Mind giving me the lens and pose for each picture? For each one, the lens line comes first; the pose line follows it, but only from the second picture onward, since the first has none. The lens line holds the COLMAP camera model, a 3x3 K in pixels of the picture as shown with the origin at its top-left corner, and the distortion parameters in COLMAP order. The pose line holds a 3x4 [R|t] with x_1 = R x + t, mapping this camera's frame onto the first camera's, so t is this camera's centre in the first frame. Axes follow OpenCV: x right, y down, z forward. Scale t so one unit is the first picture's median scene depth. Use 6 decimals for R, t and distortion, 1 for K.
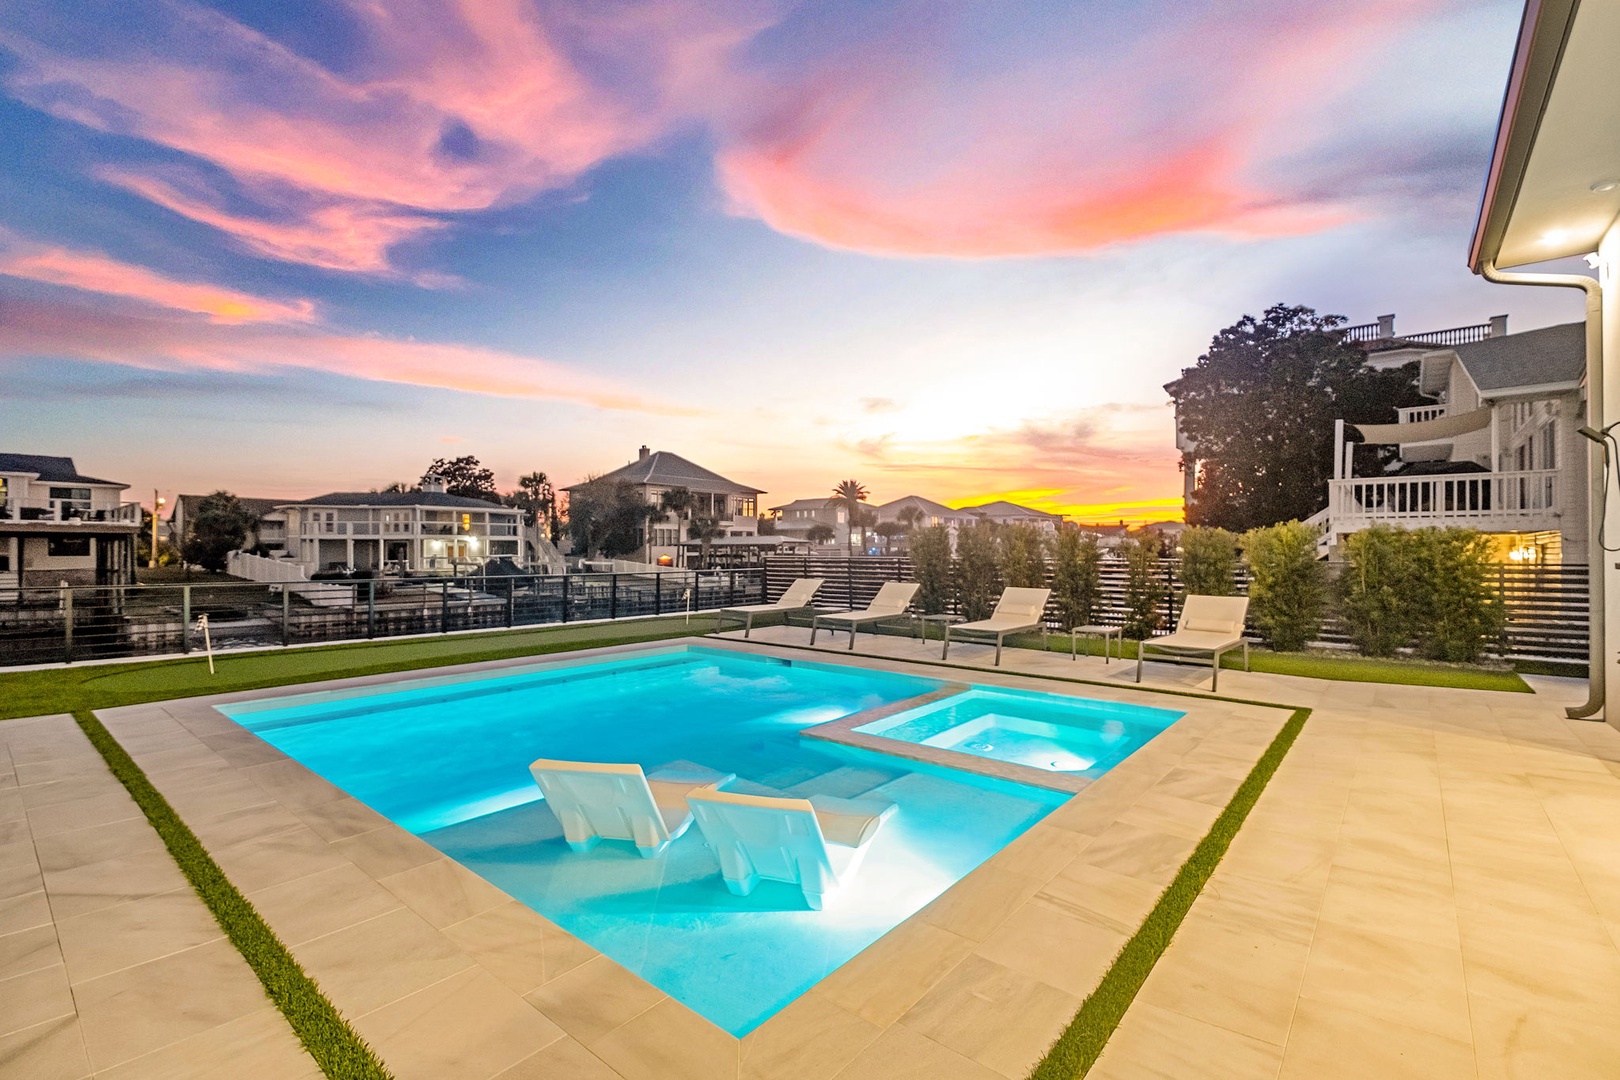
lens RADIAL K [[706.9, 0, 807.3], [0, 706.9, 547.1], [0, 0, 1]] dist [0.003002, -0.000347]
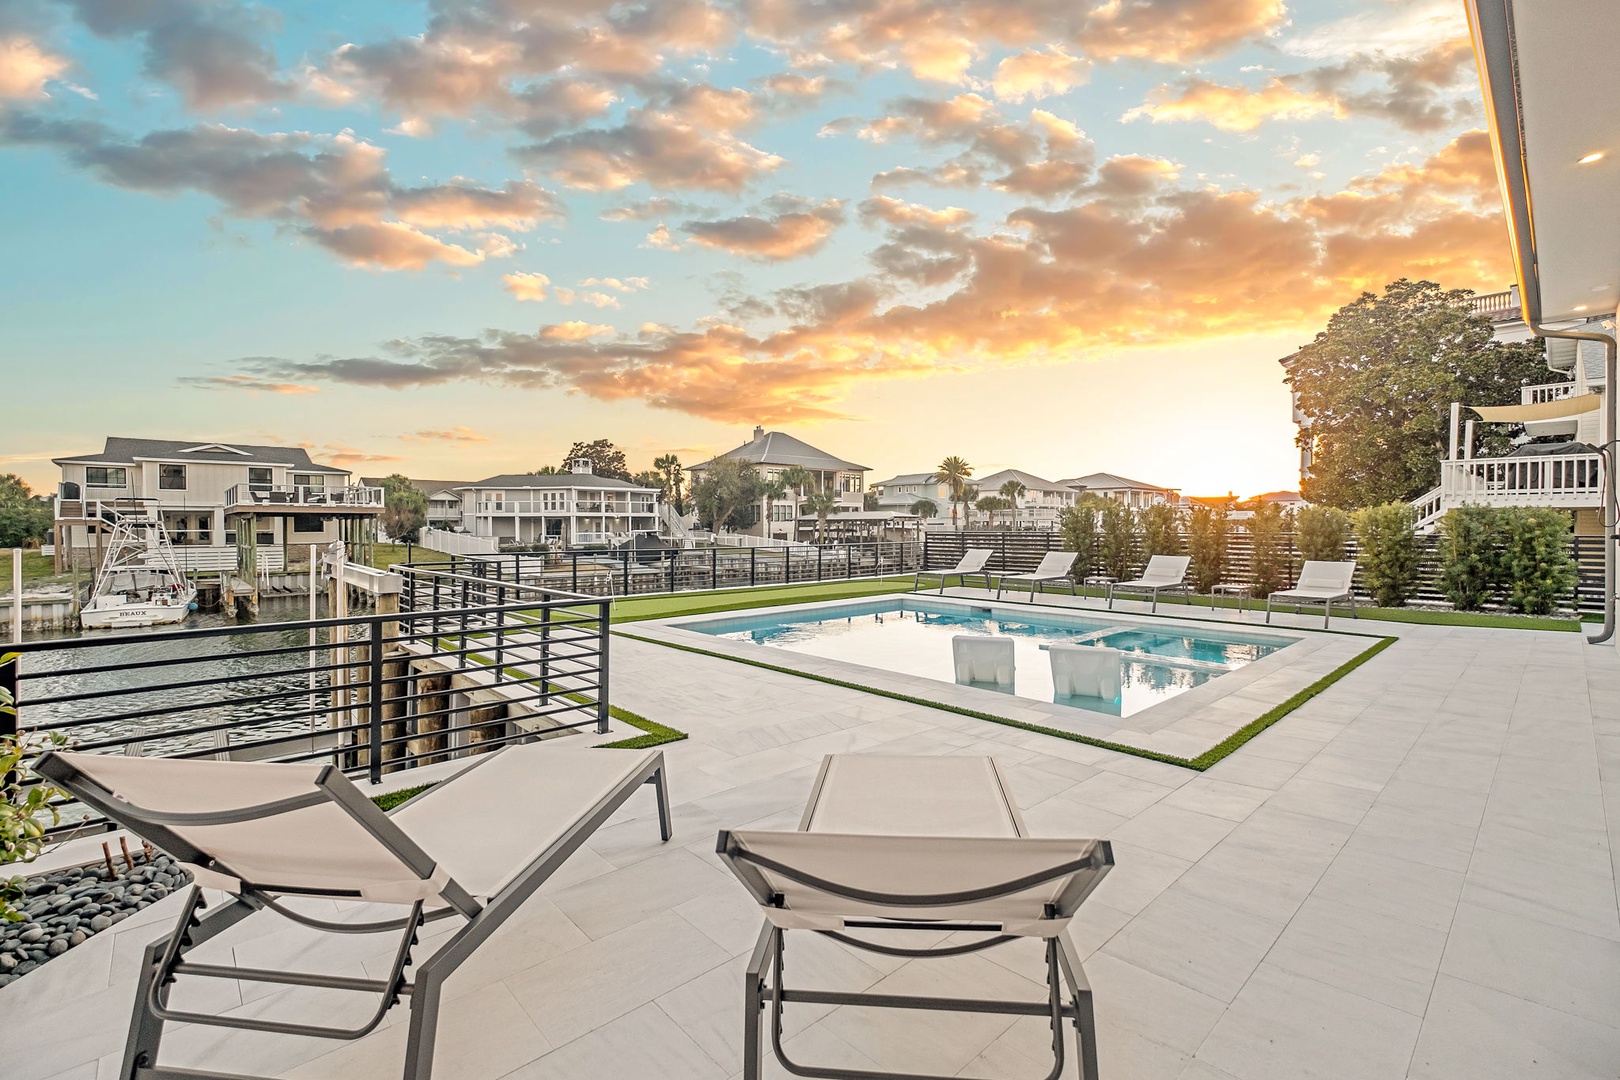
lens RADIAL K [[797.5, 0, 758.5], [0, 797.5, 531.9], [0, 0, 1]] dist [-0.001948, -0.001370]
pose [[0.994419, -0.001766, -0.105490, -0.128256], [0.003285, 0.999893, 0.014225, -0.003427], [0.105454, -0.014492, 0.994319, -0.233504]]
